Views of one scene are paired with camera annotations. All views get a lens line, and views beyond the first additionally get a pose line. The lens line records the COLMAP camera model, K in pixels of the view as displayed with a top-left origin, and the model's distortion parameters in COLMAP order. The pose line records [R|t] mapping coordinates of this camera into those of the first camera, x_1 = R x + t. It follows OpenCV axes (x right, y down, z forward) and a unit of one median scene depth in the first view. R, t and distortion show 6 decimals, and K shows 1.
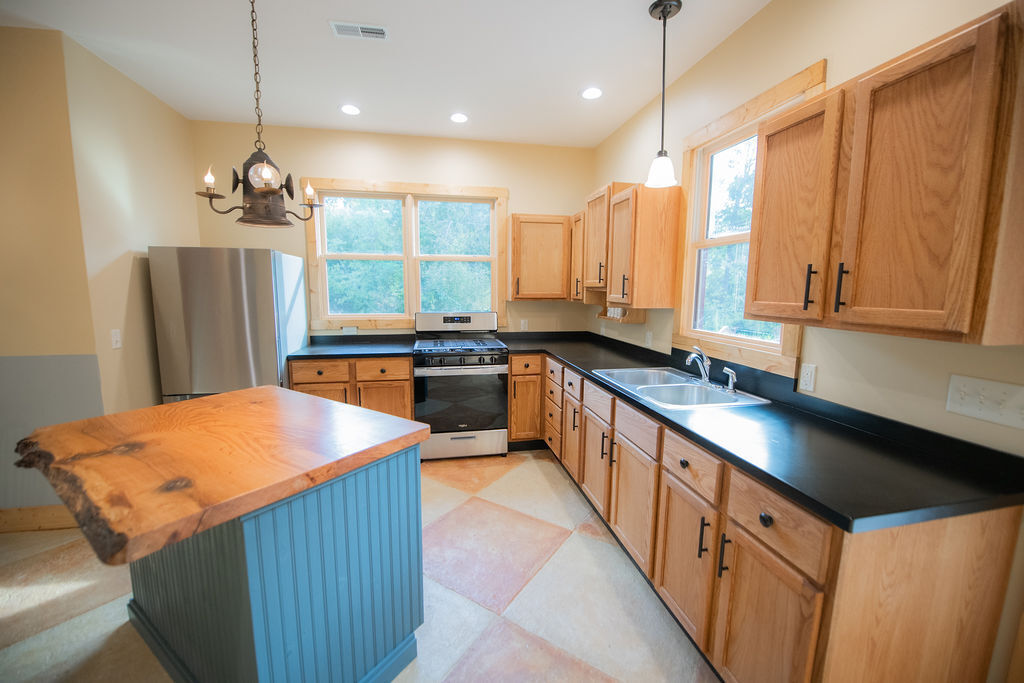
lens RADIAL K [[409.0, 0, 513.5], [0, 409.0, 342.6], [0, 0, 1]] dist [-0.017395, -0.001402]
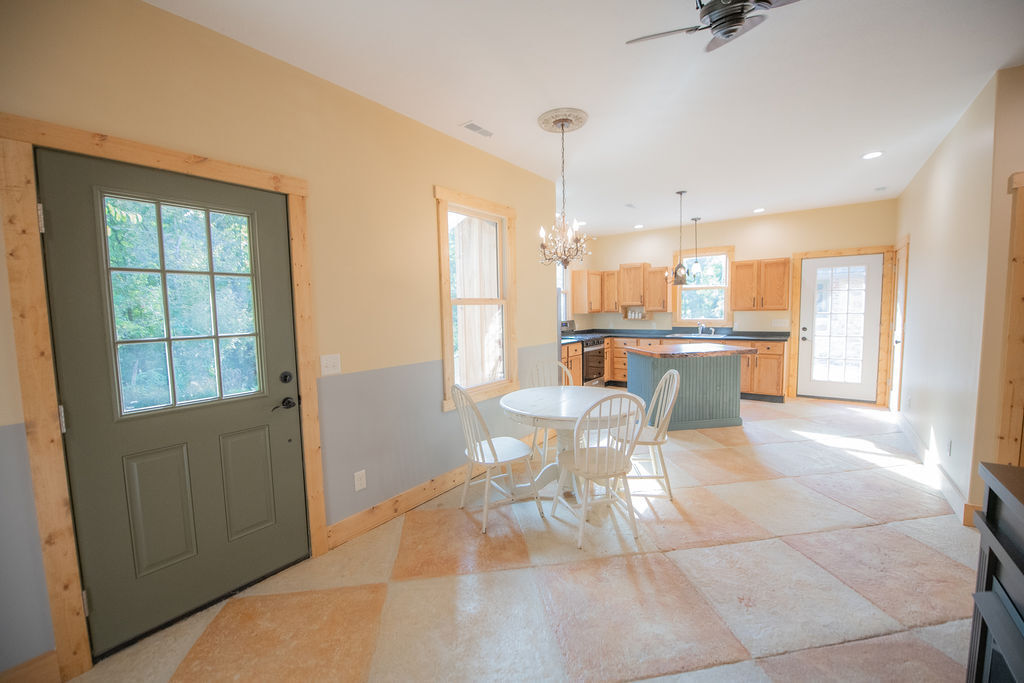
lens RADIAL K [[409.0, 0, 514.4], [0, 409.0, 342.5], [0, 0, 1]] dist [-0.017395, -0.001402]
pose [[0.740617, -0.079352, 0.667225, -2.058892], [0.117326, 0.993019, -0.012134, 0.024630], [-0.661605, 0.087270, 0.744757, -0.273440]]
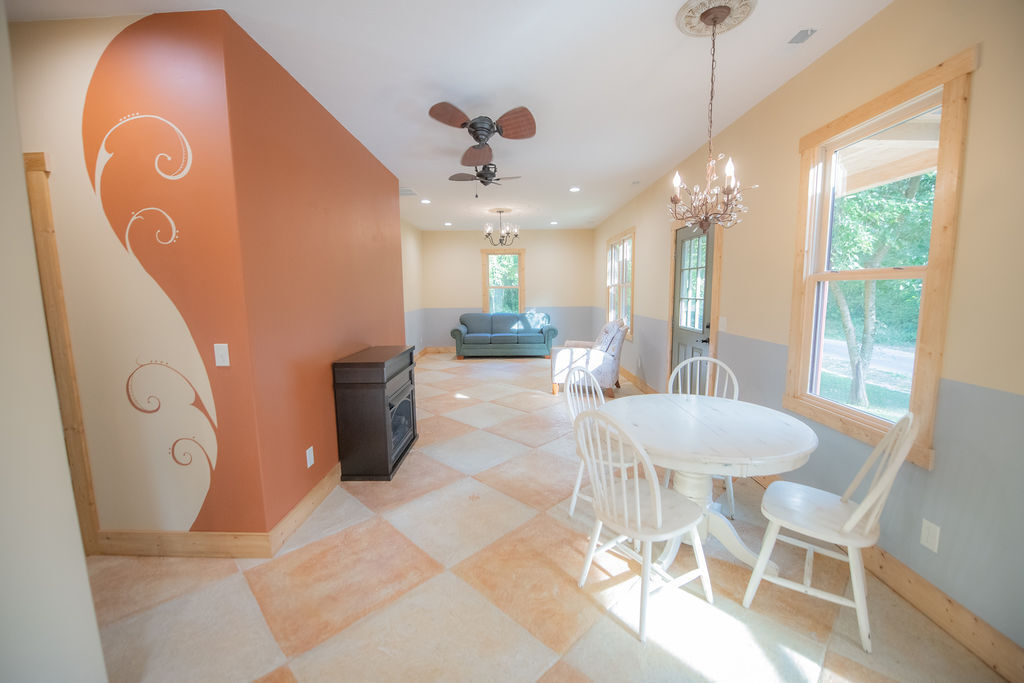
lens RADIAL K [[409.0, 0, 515.6], [0, 409.0, 344.8], [0, 0, 1]] dist [-0.017395, -0.001402]
pose [[-0.192229, 0.126113, -0.973213, -0.417706], [-0.120232, 0.981211, 0.150897, -0.033686], [0.973957, 0.146018, -0.173454, 0.239047]]
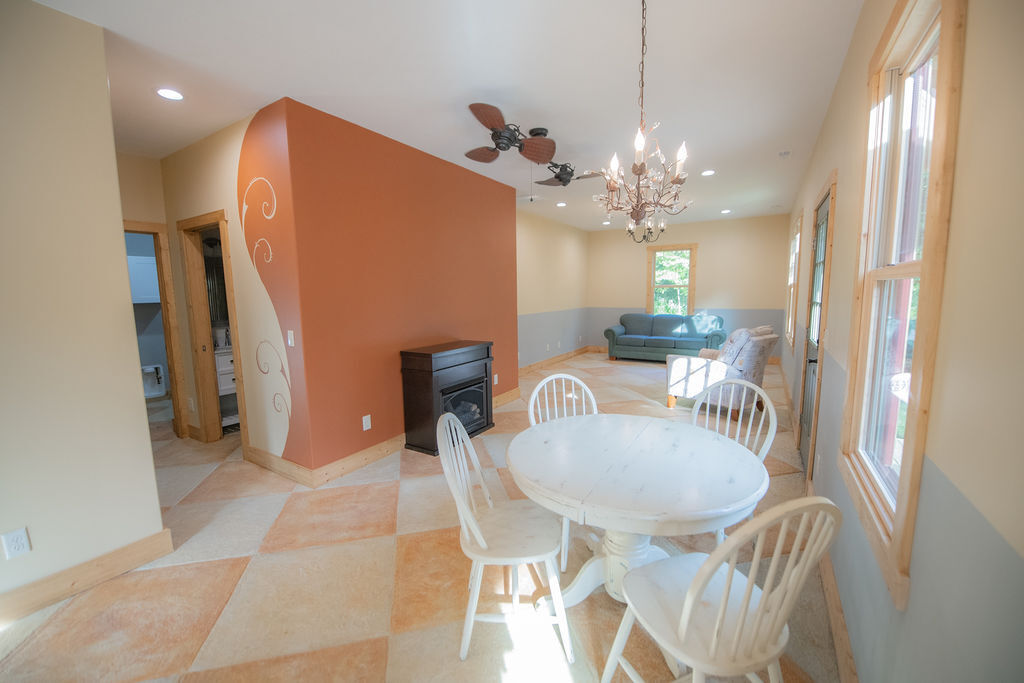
lens RADIAL K [[409.0, 0, 514.9], [0, 409.0, 342.5], [0, 0, 1]] dist [-0.017395, -0.001402]
pose [[-0.675752, 0.094870, -0.730999, -0.649322], [-0.088471, 0.974076, 0.208201, -0.101807], [0.731801, 0.205365, -0.649841, 0.714287]]
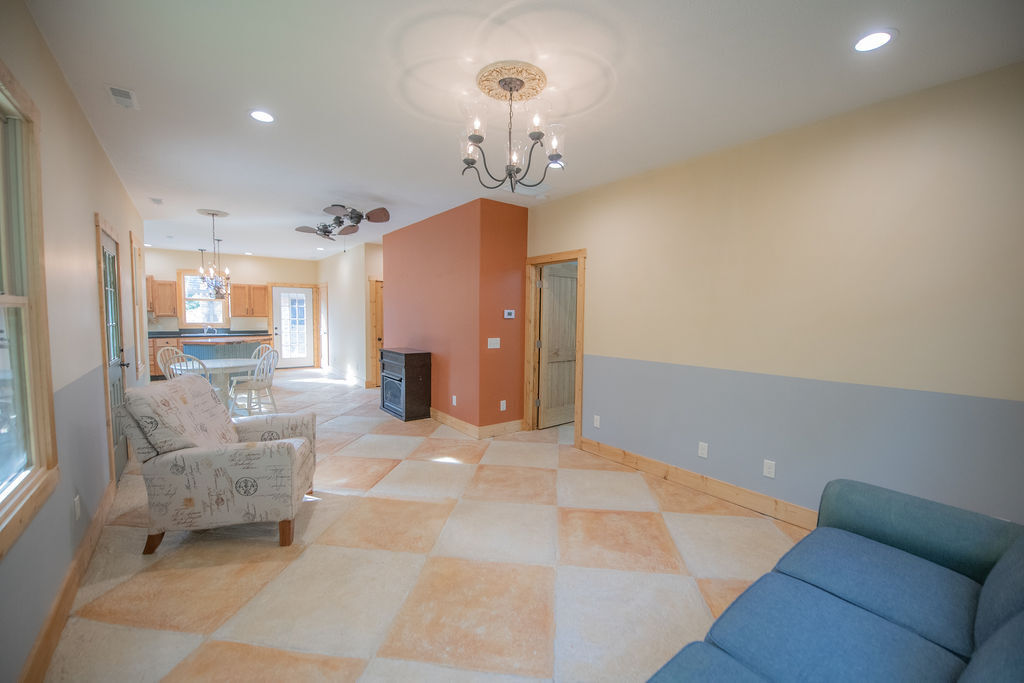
lens RADIAL K [[409.0, 0, 512.8], [0, 409.0, 342.8], [0, 0, 1]] dist [-0.017395, -0.001402]
pose [[-0.452219, -0.075124, 0.888738, -3.650276], [0.104184, 0.985176, 0.136288, -0.038514], [-0.885801, 0.154225, -0.437688, 0.040358]]
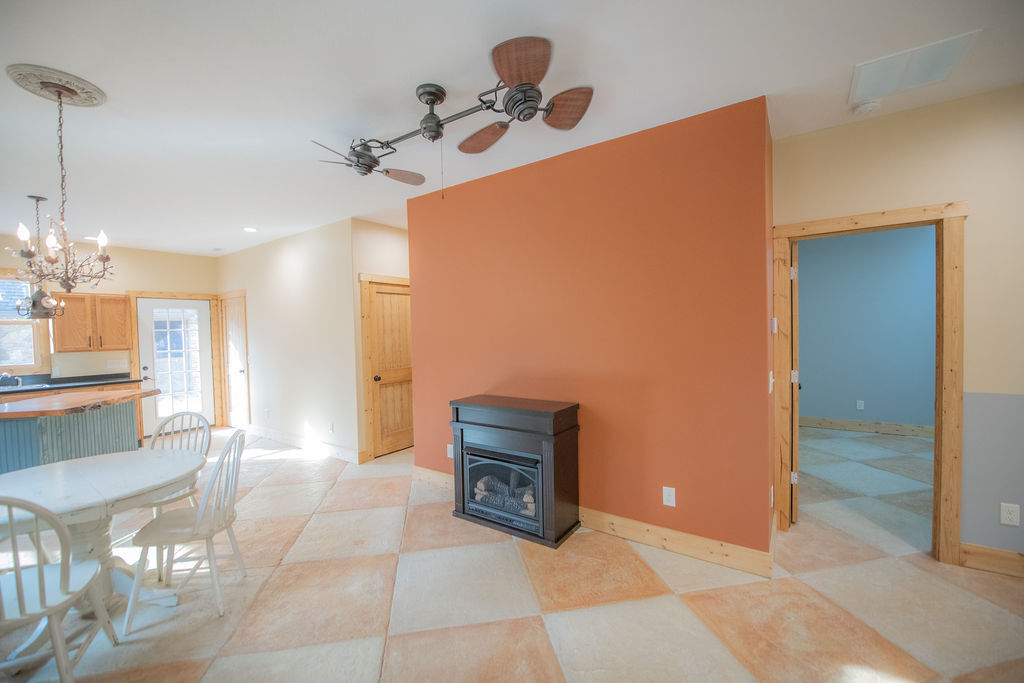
lens RADIAL K [[409.0, 0, 511.1], [0, 409.0, 341.6], [0, 0, 1]] dist [-0.017395, -0.001402]
pose [[-0.694004, -0.010599, 0.719893, -2.327406], [0.114718, 0.985489, 0.125101, -0.073862], [-0.710773, 0.169405, -0.682718, 0.356241]]
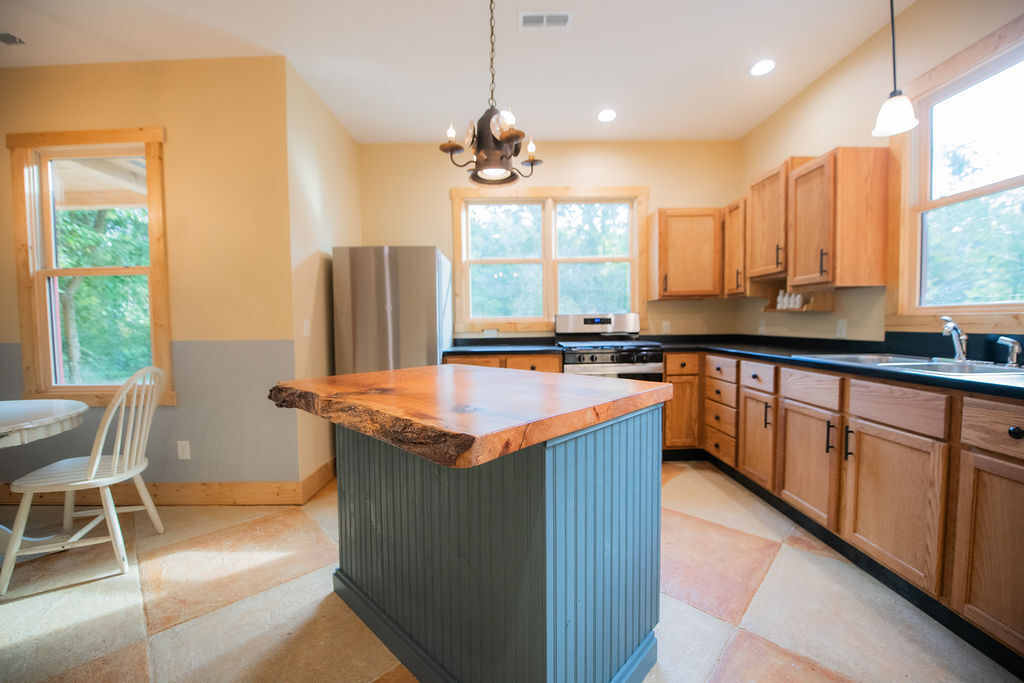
lens RADIAL K [[409.0, 0, 511.9], [0, 409.0, 341.7], [0, 0, 1]] dist [-0.017395, -0.001402]
pose [[0.981826, -0.011870, -0.189412, -0.208454], [-0.004933, 0.996109, -0.087993, 0.105741], [0.189719, 0.087328, 0.977947, 0.033058]]
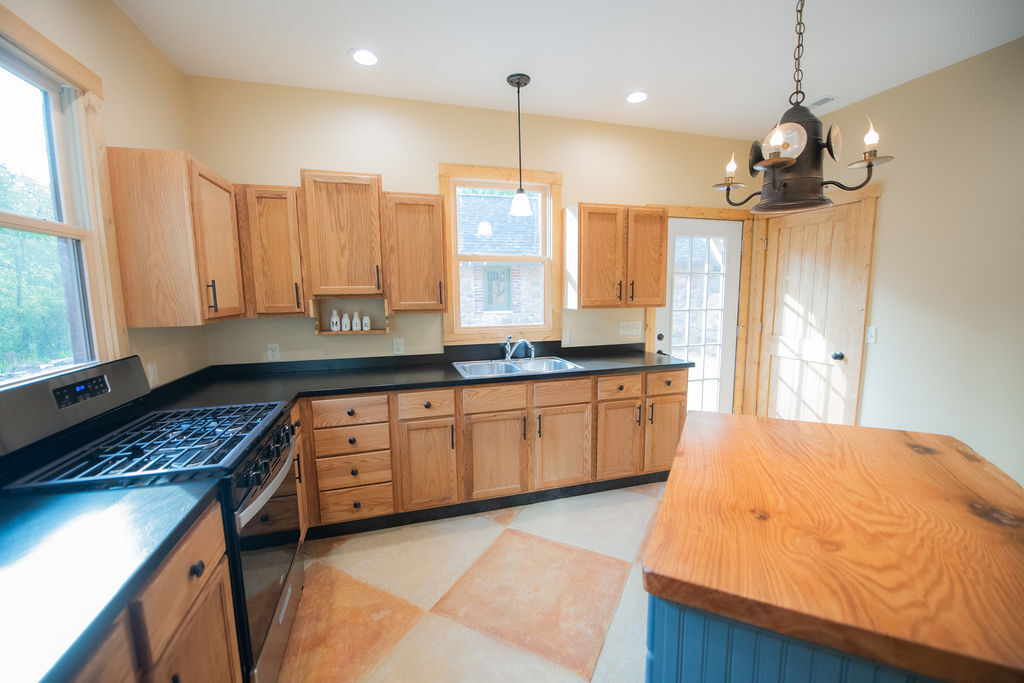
lens RADIAL K [[409.0, 0, 513.0], [0, 409.0, 342.7], [0, 0, 1]] dist [-0.017395, -0.001402]
pose [[-0.098965, -0.131064, 0.986422, -0.712034], [0.144006, 0.978967, 0.144521, -0.127501], [-0.984616, 0.156353, -0.078010, 0.862497]]
